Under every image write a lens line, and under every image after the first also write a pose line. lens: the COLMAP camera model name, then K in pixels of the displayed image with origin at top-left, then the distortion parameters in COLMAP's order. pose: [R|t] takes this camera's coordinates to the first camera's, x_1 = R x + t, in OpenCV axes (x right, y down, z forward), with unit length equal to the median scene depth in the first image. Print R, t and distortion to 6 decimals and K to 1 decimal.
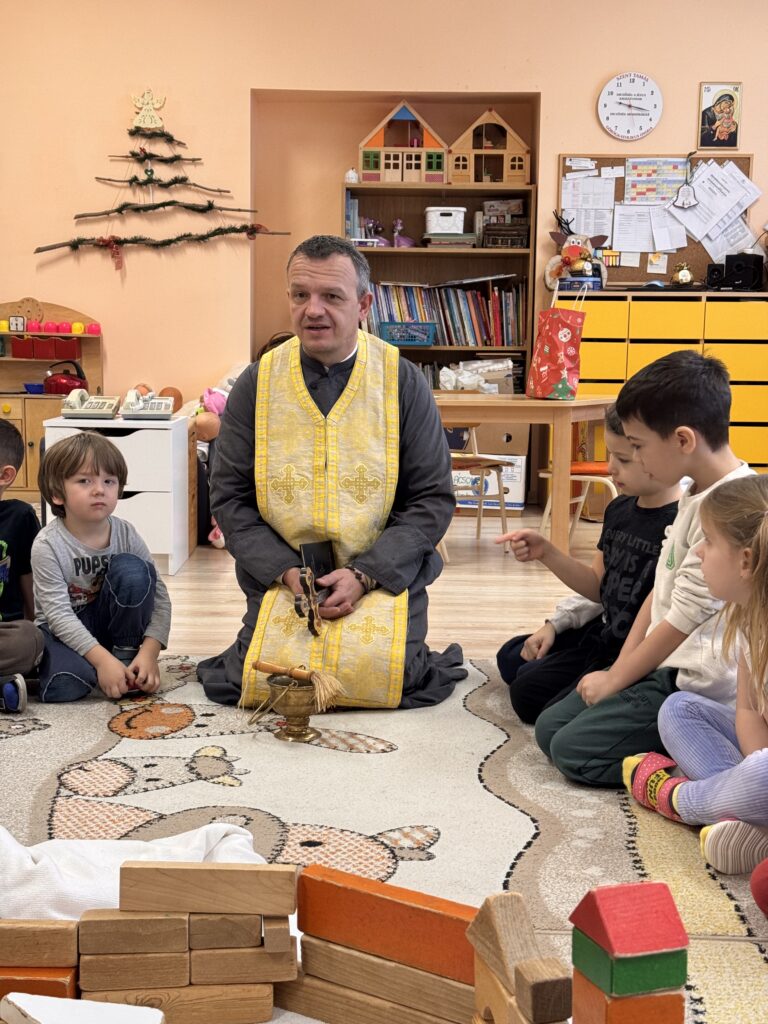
lens RADIAL K [[1439.8, 0, 384.0], [0, 1439.8, 512.0], [0, 0, 1]] dist [0.170890, -0.074011]
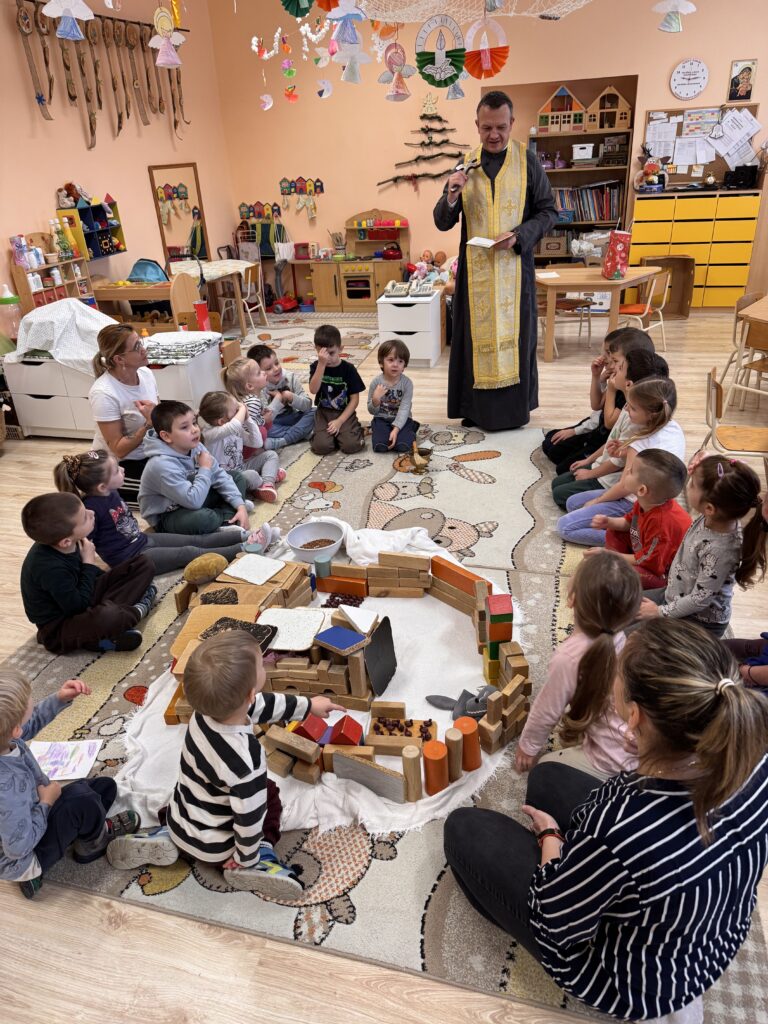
lens RADIAL K [[740.1, 0, 384.0], [0, 740.1, 512.0], [0, 0, 1]] dist [0.124226, -0.172403]
pose [[0.966218, 0.058662, -0.250959, 0.069198], [0.035394, 0.934321, 0.354671, -0.122505], [0.255282, -0.351572, 0.900682, -0.136131]]
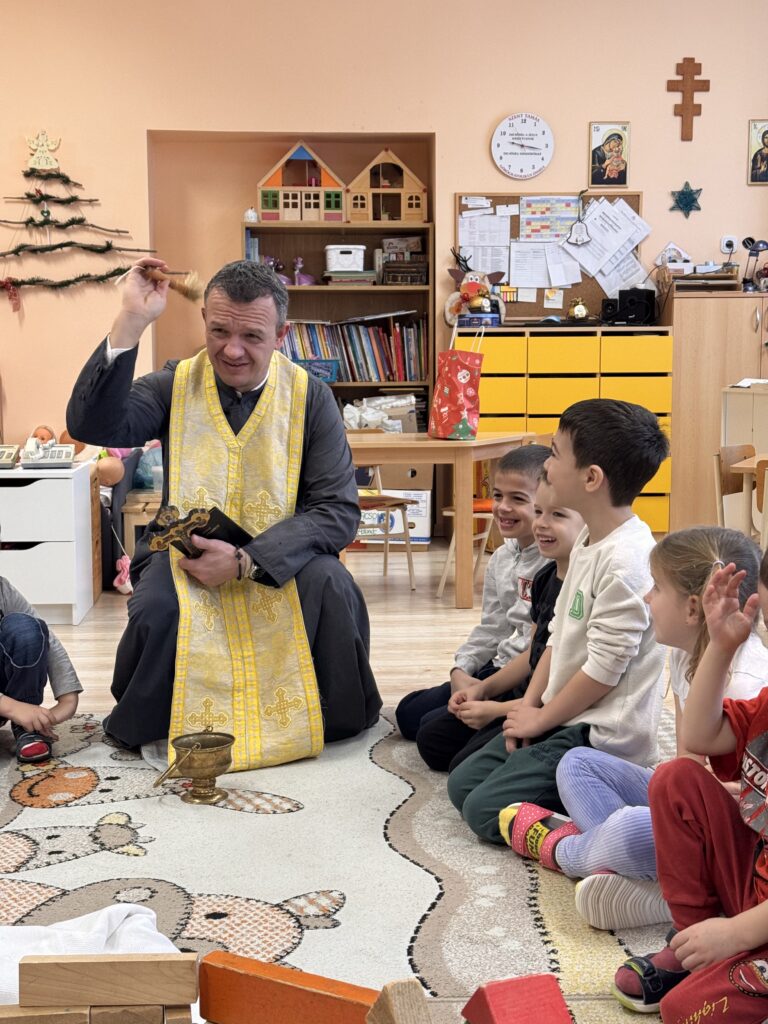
lens RADIAL K [[1439.8, 0, 384.0], [0, 1439.8, 512.0], [0, 0, 1]] dist [0.170890, -0.074011]
pose [[0.997864, -0.023413, 0.060990, 0.003652], [0.024150, 0.999644, -0.011376, -0.012719], [-0.060701, 0.012825, 0.998074, -0.005353]]
